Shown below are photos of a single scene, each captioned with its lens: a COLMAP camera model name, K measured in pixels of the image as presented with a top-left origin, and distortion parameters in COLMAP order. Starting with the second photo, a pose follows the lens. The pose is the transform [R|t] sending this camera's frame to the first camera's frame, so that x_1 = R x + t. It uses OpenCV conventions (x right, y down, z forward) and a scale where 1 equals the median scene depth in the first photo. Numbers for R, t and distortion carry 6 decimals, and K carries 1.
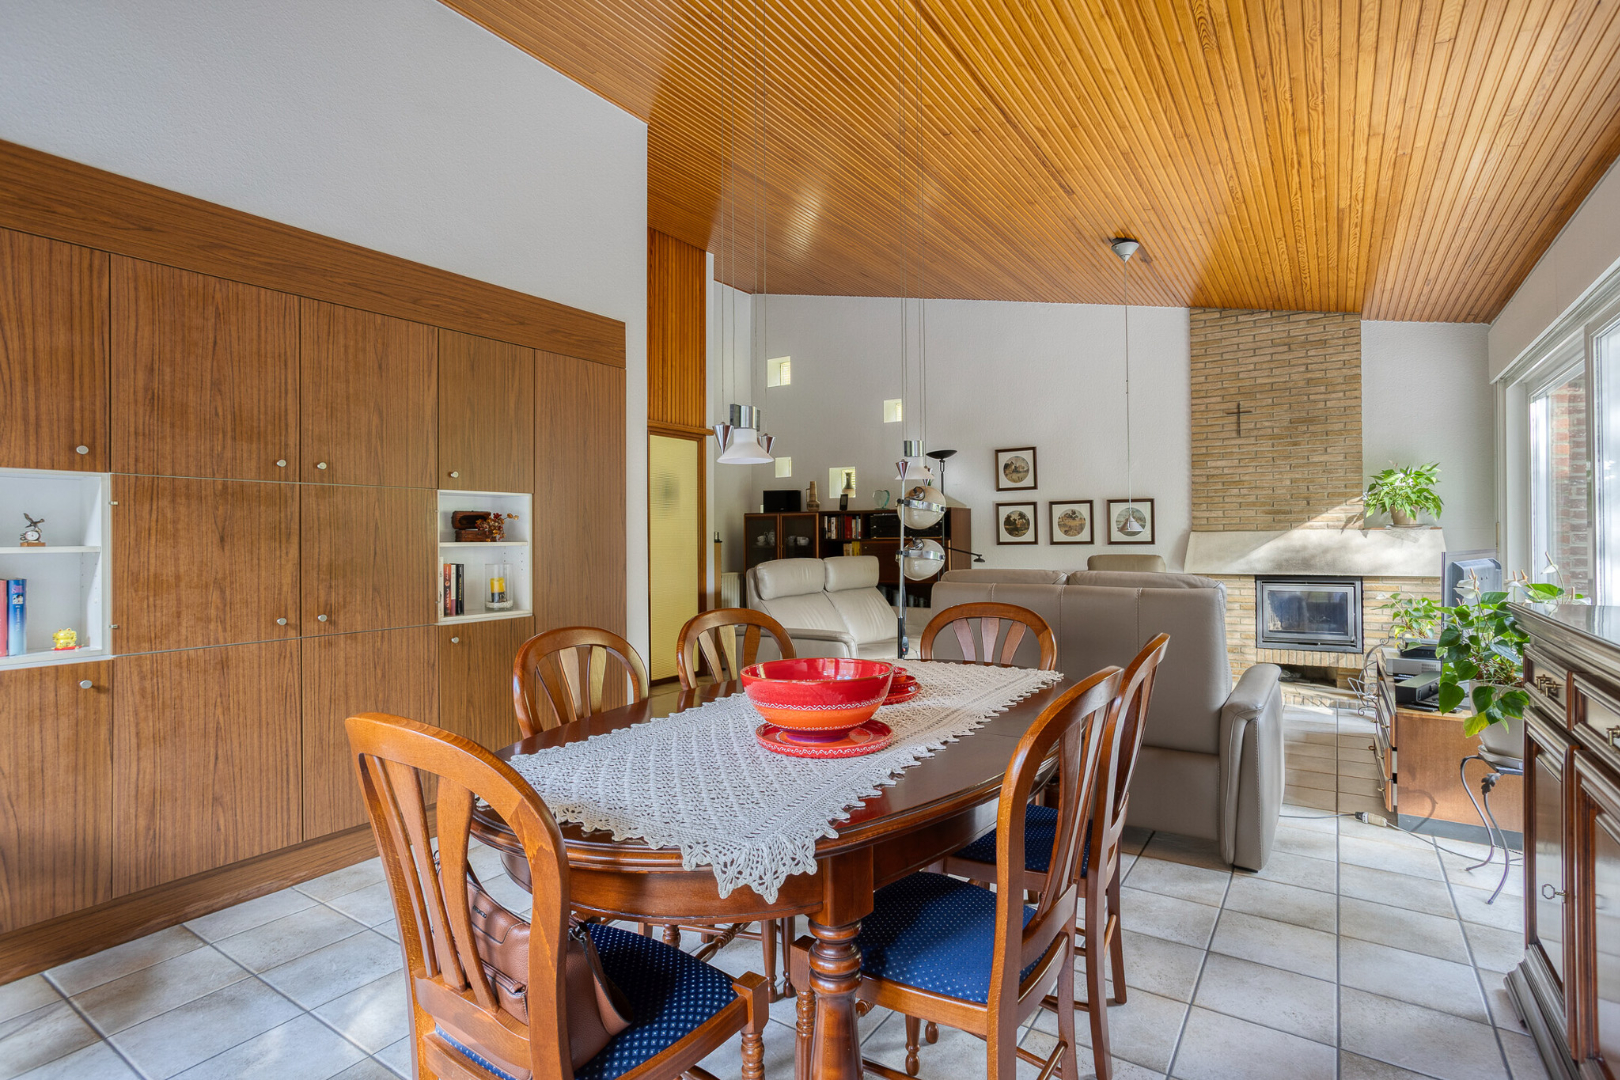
lens RADIAL K [[797.4, 0, 812.8], [0, 797.4, 533.2], [0, 0, 1]] dist [-0.030718, 0.016661]
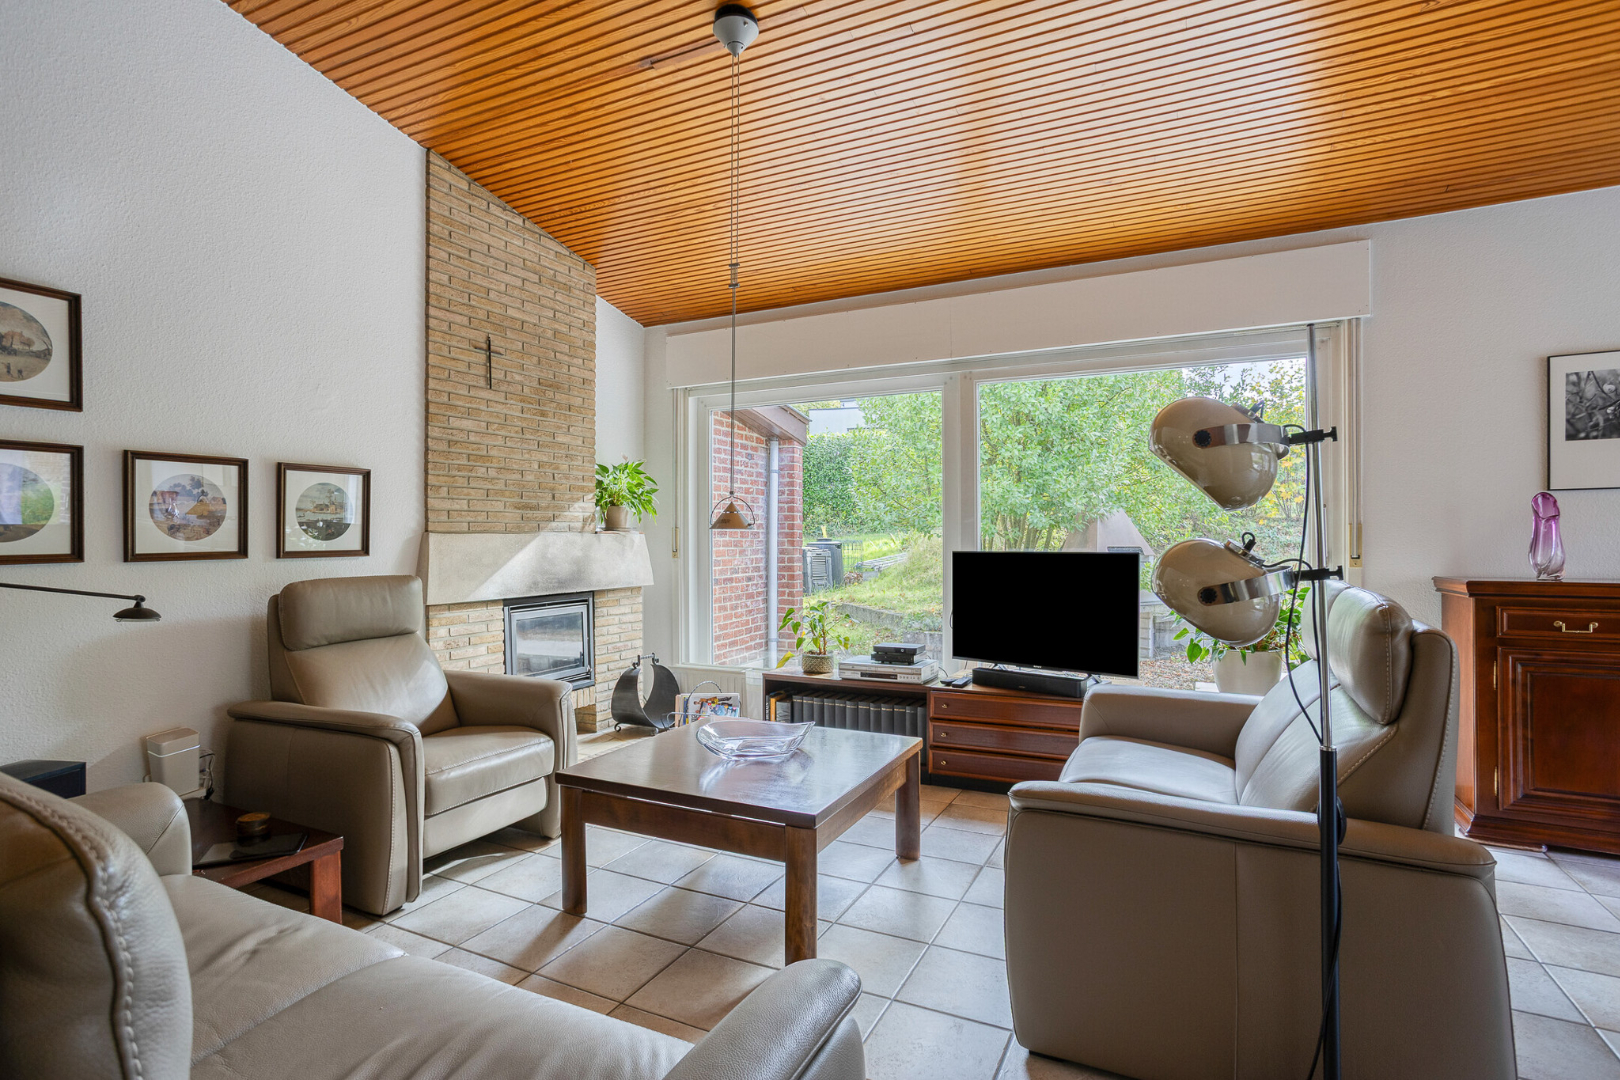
lens RADIAL K [[797.4, 0, 802.7], [0, 797.4, 542.7], [0, 0, 1]] dist [-0.030718, 0.016661]
pose [[-0.123559, 0.002218, 0.992335, -0.134396], [-0.003758, 0.999989, -0.002703, 0.005787], [-0.992330, -0.004063, -0.123550, 0.801254]]
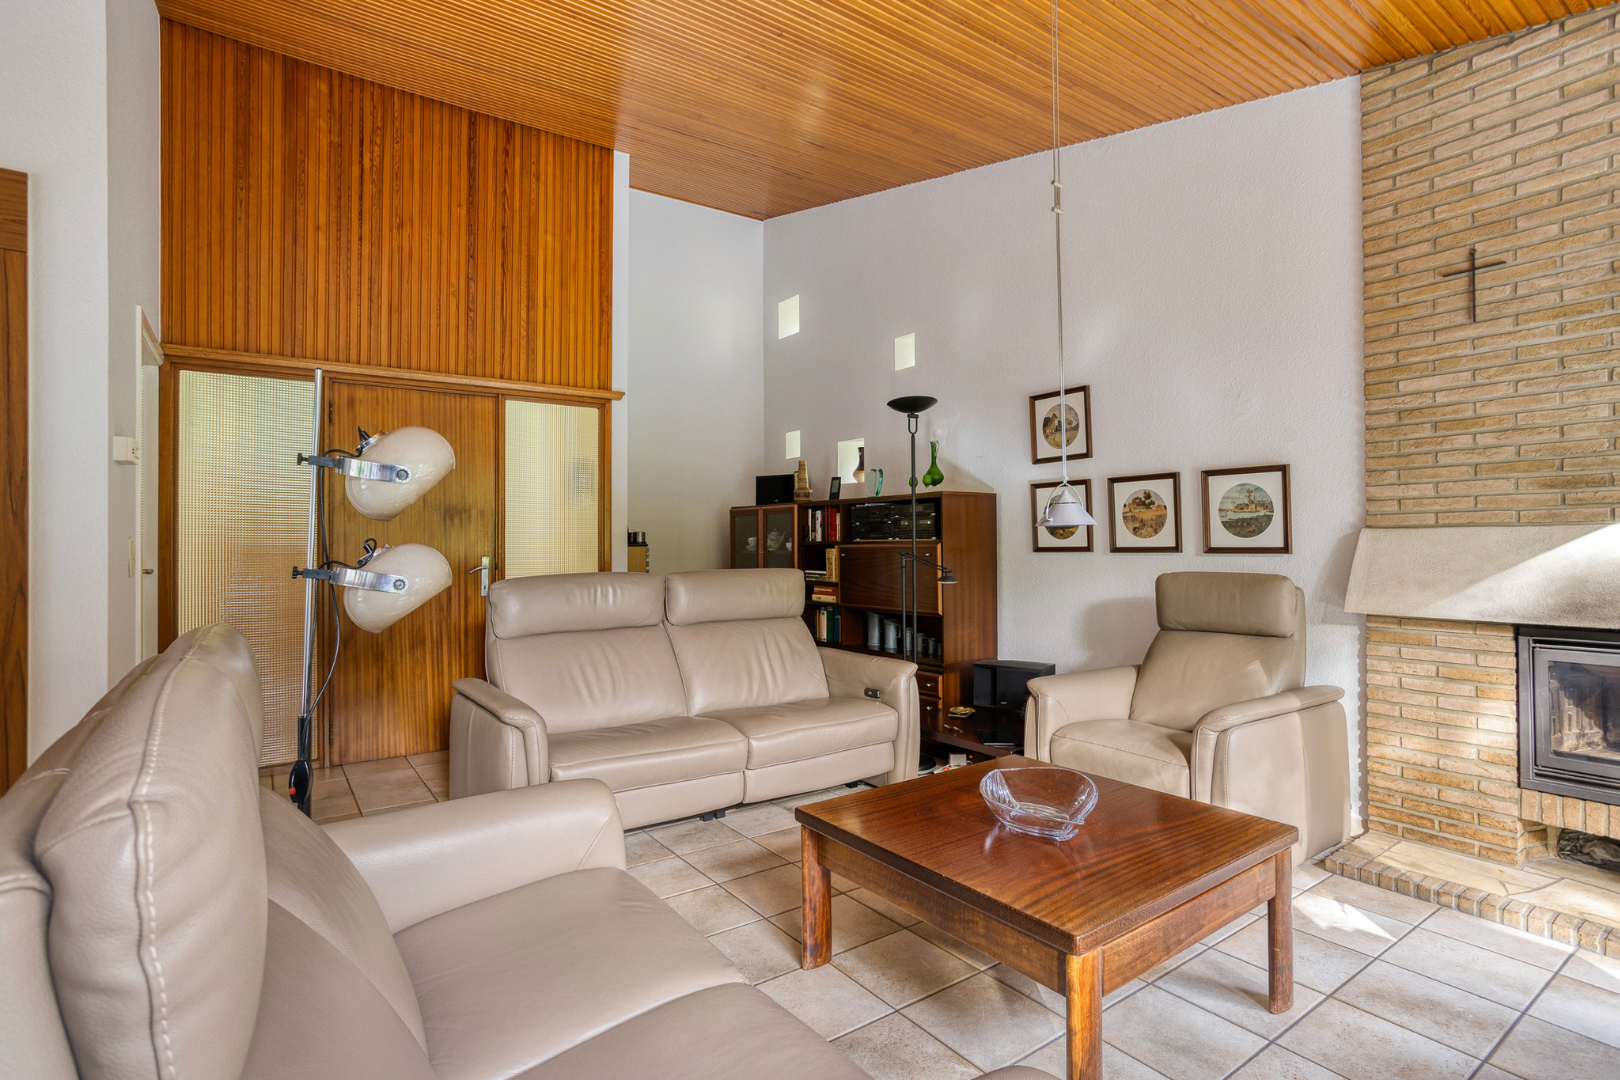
lens RADIAL K [[797.4, 0, 806.1], [0, 797.4, 534.4], [0, 0, 1]] dist [-0.030718, 0.016661]
pose [[0.934818, -0.001067, -0.355126, 0.329554], [0.001098, 0.999999, -0.000114, 0.001504], [0.355126, -0.000283, 0.934819, 0.424016]]
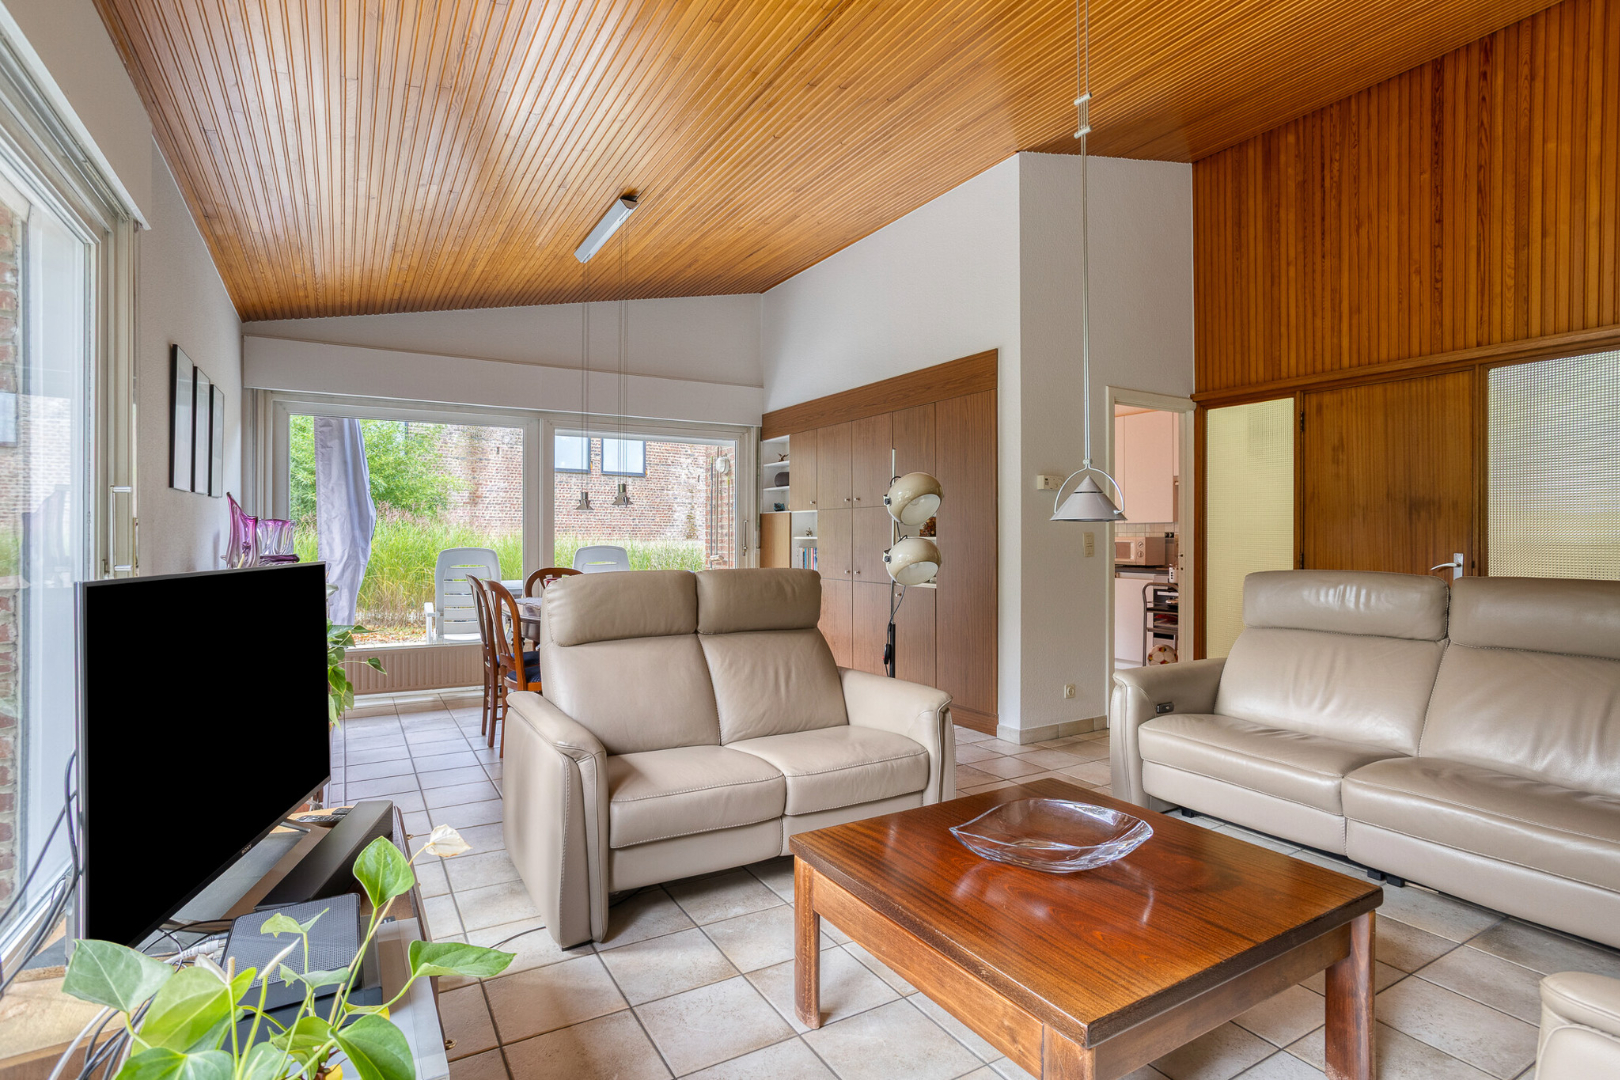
lens RADIAL K [[797.4, 0, 812.8], [0, 797.4, 542.3], [0, 0, 1]] dist [-0.030718, 0.016661]
pose [[-0.434758, 0.012327, -0.900463, 0.600825], [0.005332, 0.999924, 0.011114, 0.002277], [0.900532, 0.000031, -0.434790, 0.812403]]
